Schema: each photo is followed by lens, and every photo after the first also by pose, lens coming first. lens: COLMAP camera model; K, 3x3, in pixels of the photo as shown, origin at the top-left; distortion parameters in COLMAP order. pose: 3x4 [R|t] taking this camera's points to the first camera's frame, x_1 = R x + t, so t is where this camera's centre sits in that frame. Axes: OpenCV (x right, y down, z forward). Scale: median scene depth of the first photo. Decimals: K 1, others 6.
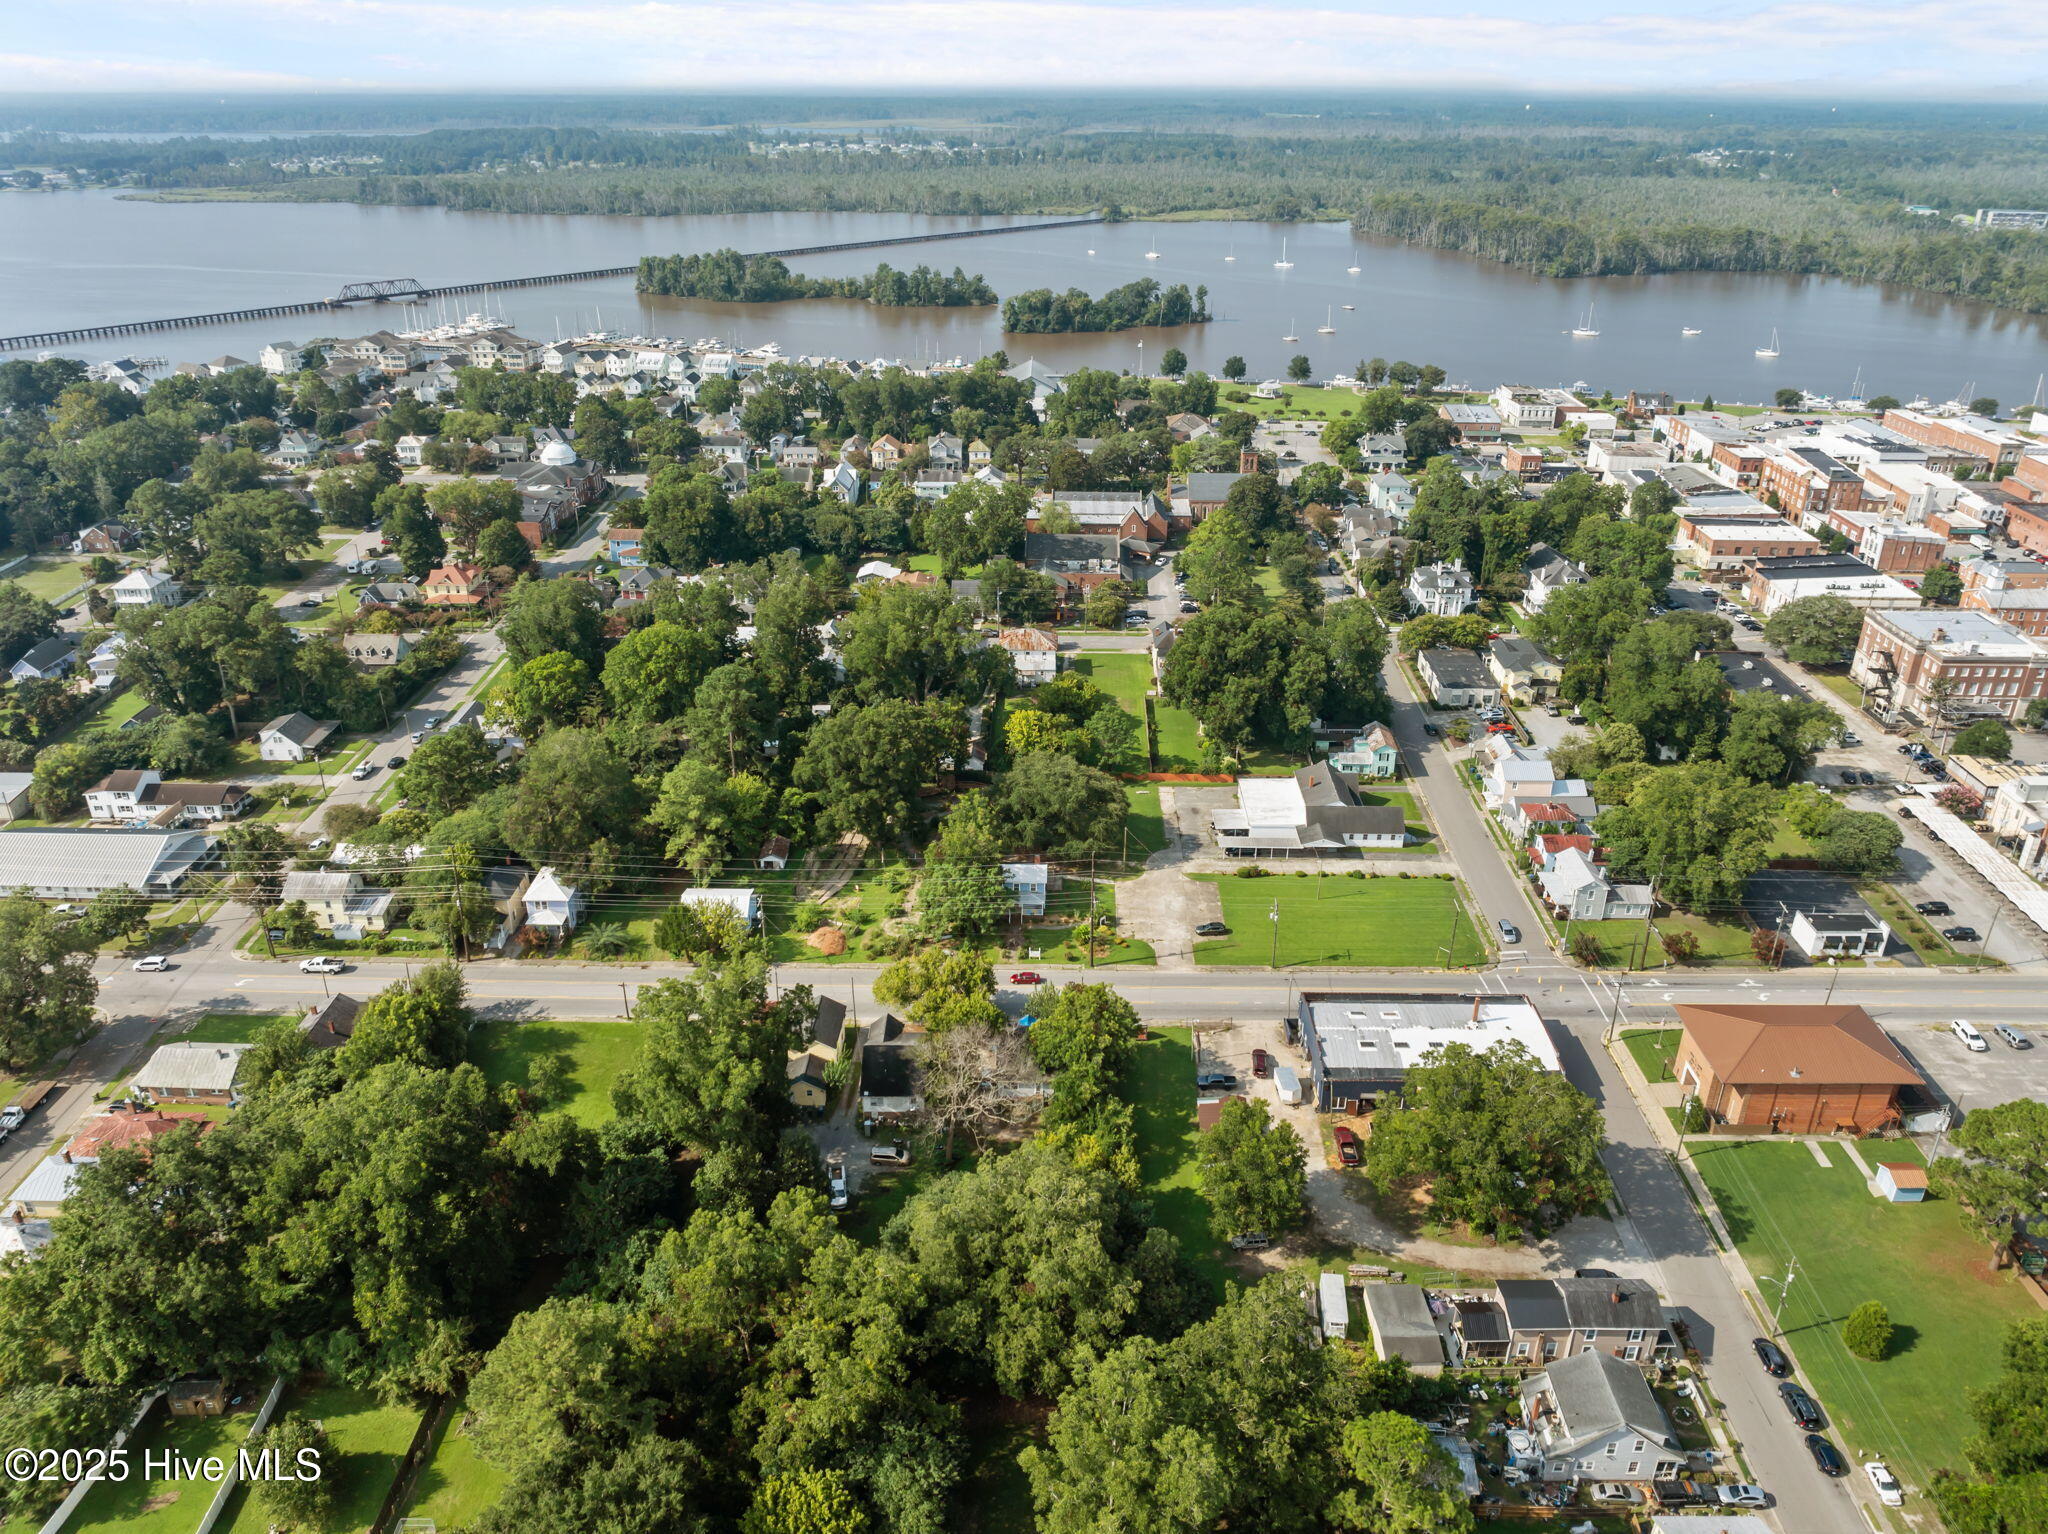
lens RADIAL K [[1448.8, 0, 1024.6], [0, 1448.8, 745.0], [0, 0, 1]] dist [-0.065197, 0.036219]
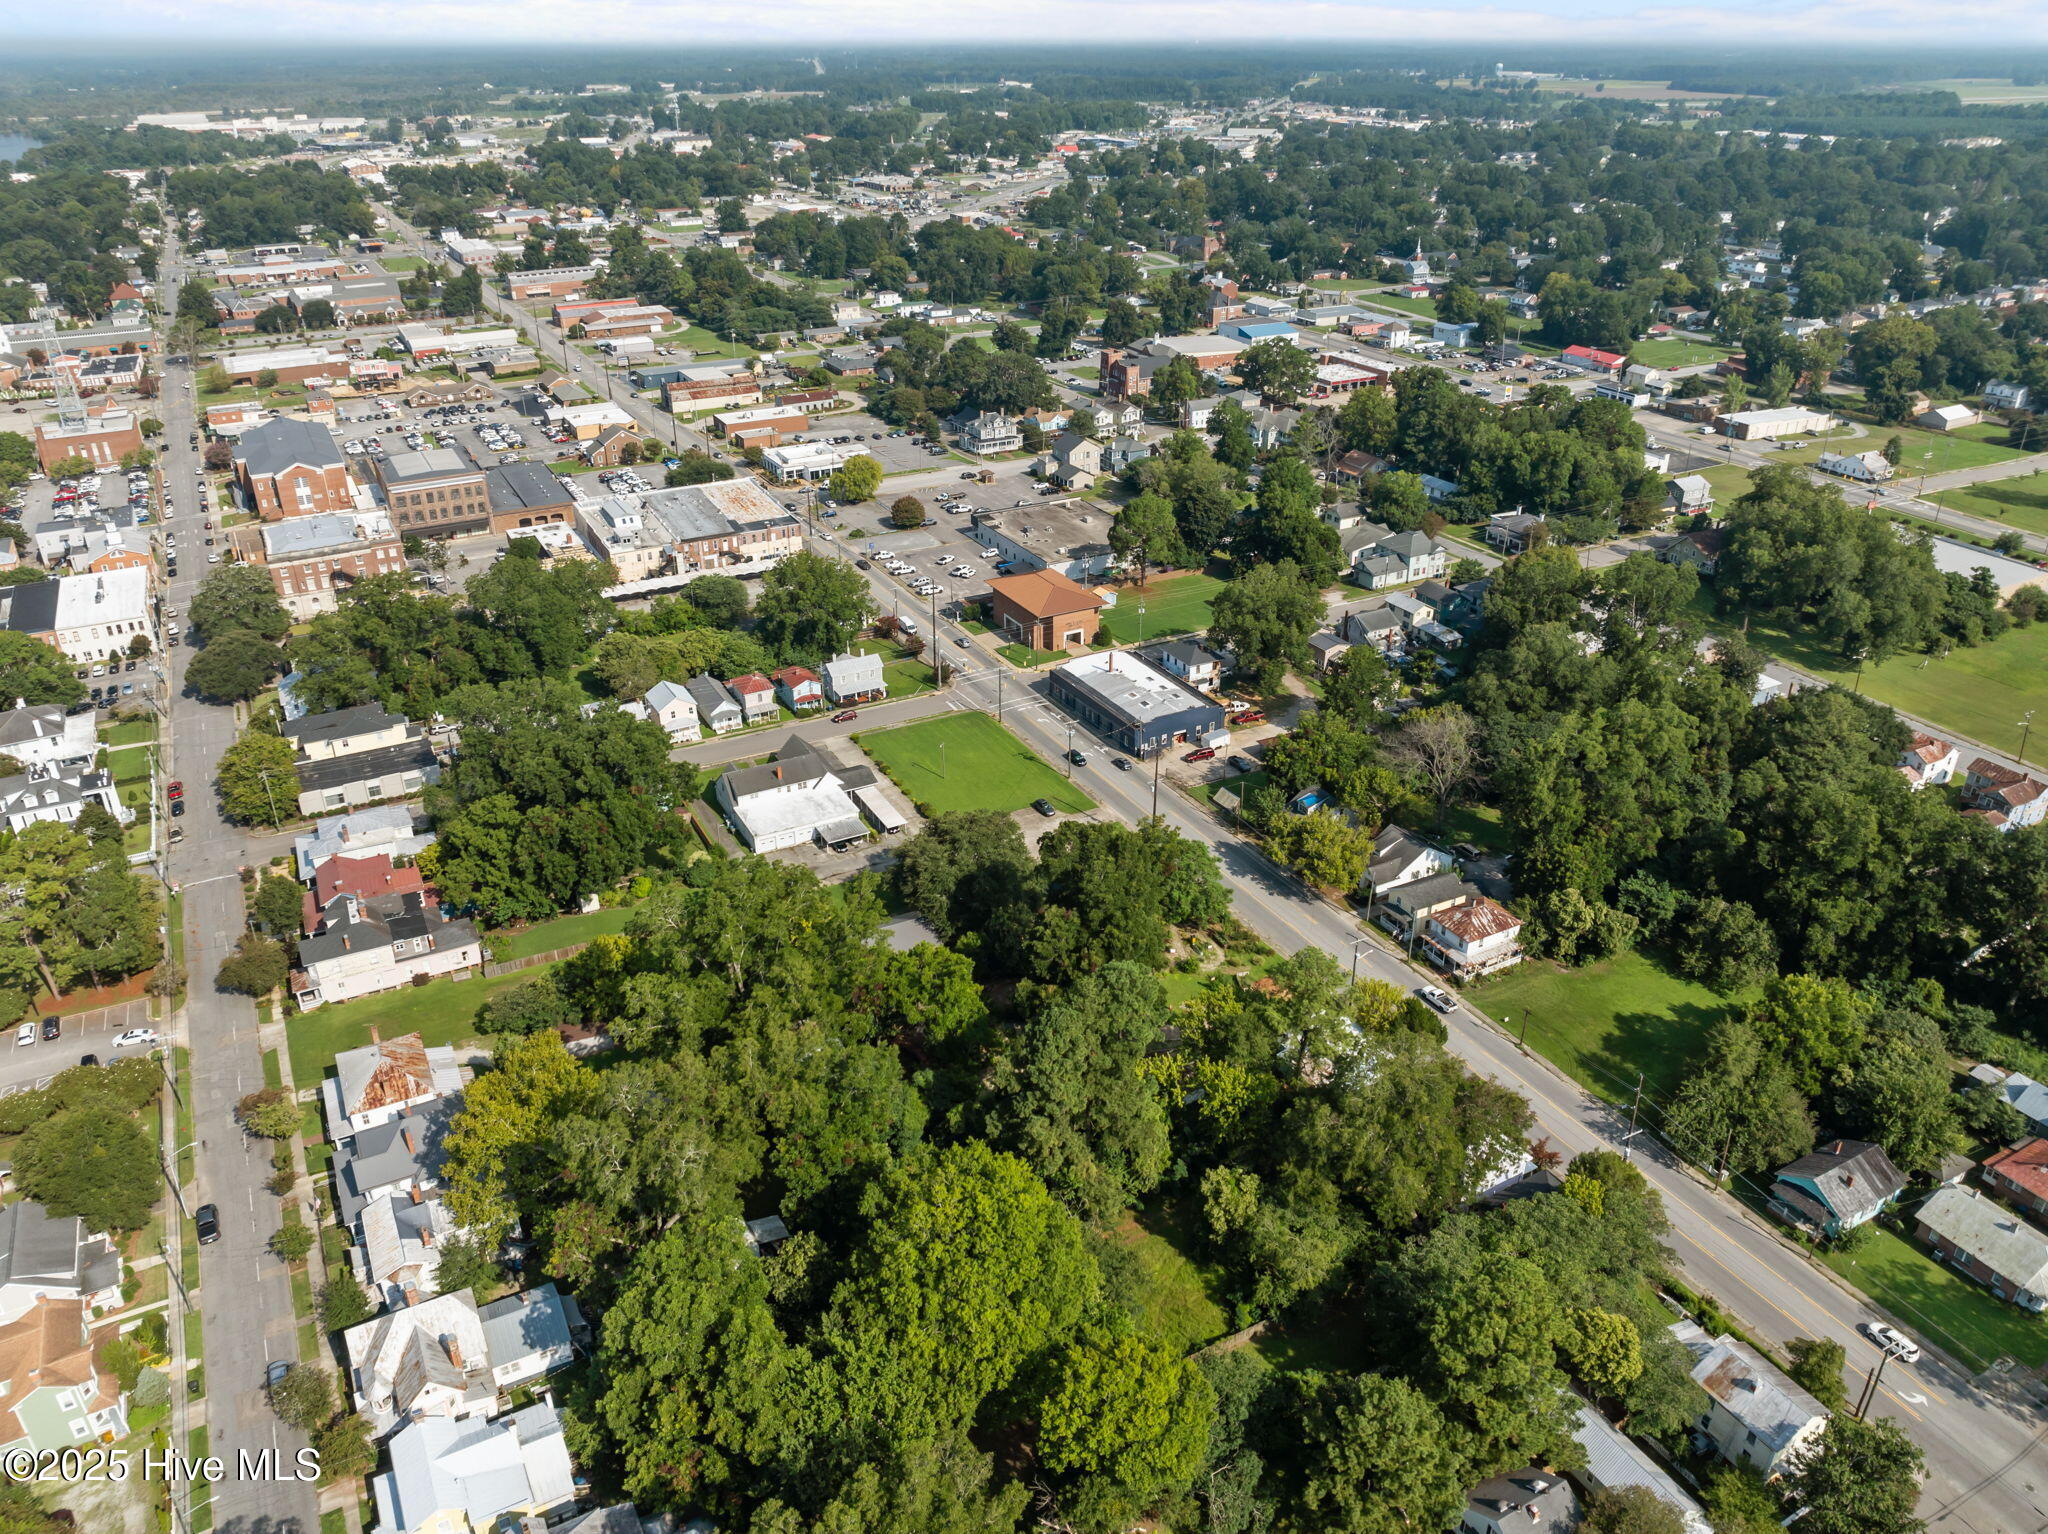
lens RADIAL K [[1448.8, 0, 1024.6], [0, 1448.8, 745.0], [0, 0, 1]] dist [-0.065197, 0.036219]
pose [[-0.491479, -0.385711, 0.780817, -0.600317], [0.369119, 0.719802, 0.587909, -0.479694], [-0.788796, 0.577159, -0.211394, 1.041999]]
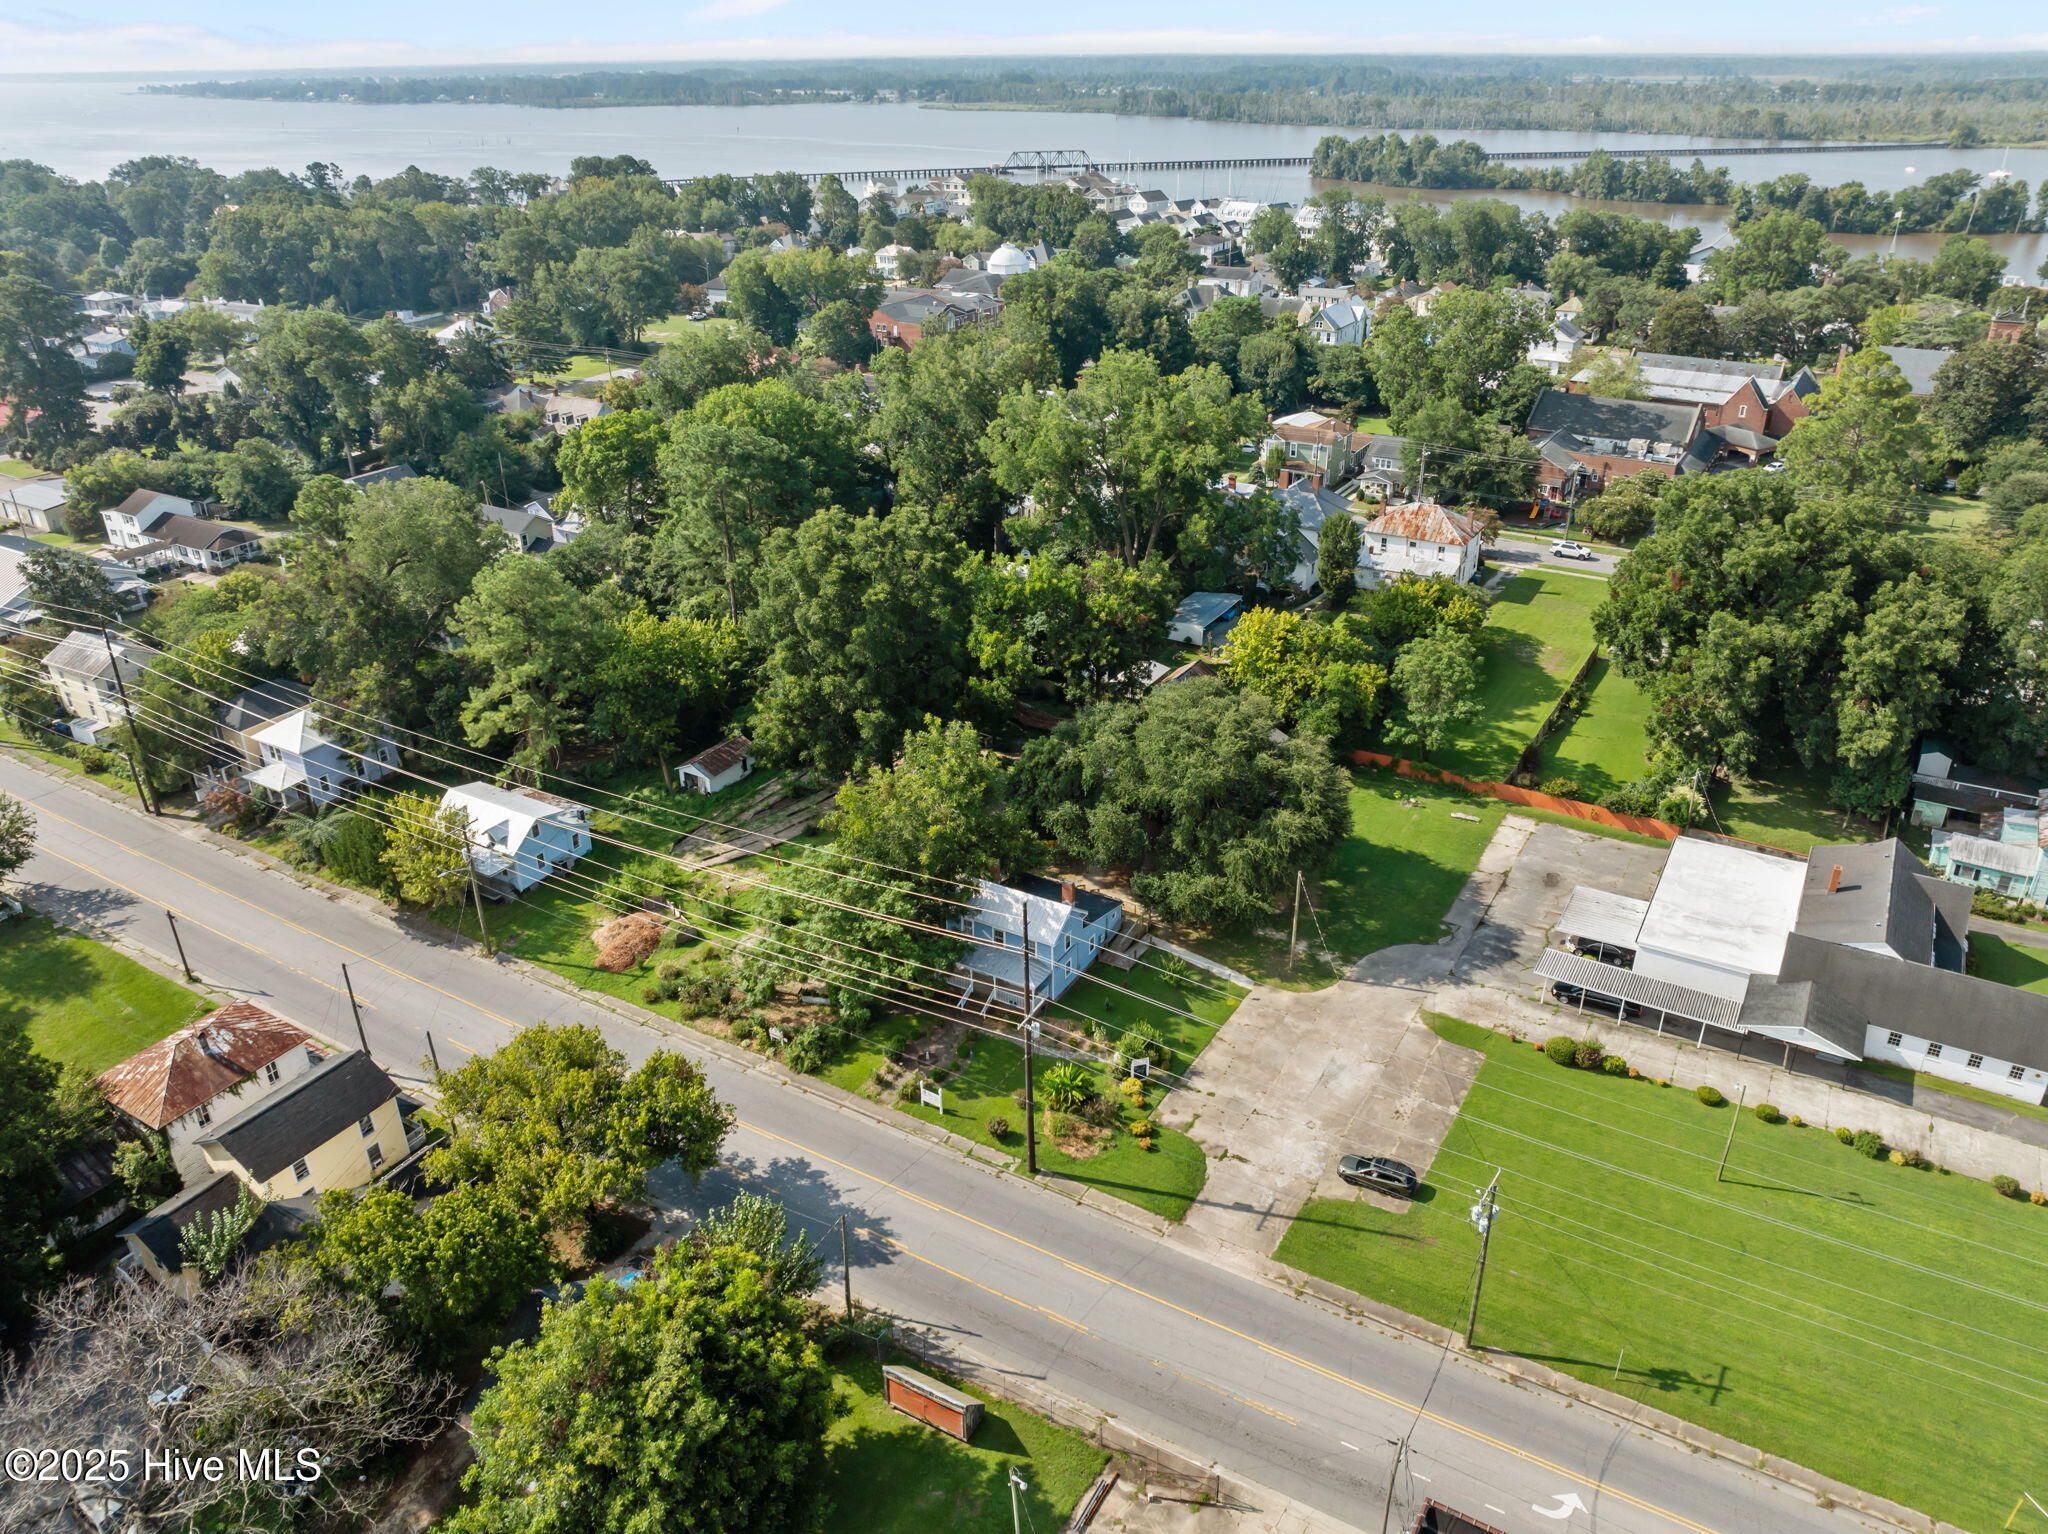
lens RADIAL K [[1448.8, 0, 1024.6], [0, 1448.8, 745.0], [0, 0, 1]] dist [-0.065197, 0.036219]
pose [[0.869046, 0.206541, -0.449555, 0.166970], [-0.196865, 0.978016, 0.068771, 0.005441], [0.453876, 0.028737, 0.890601, 0.515437]]
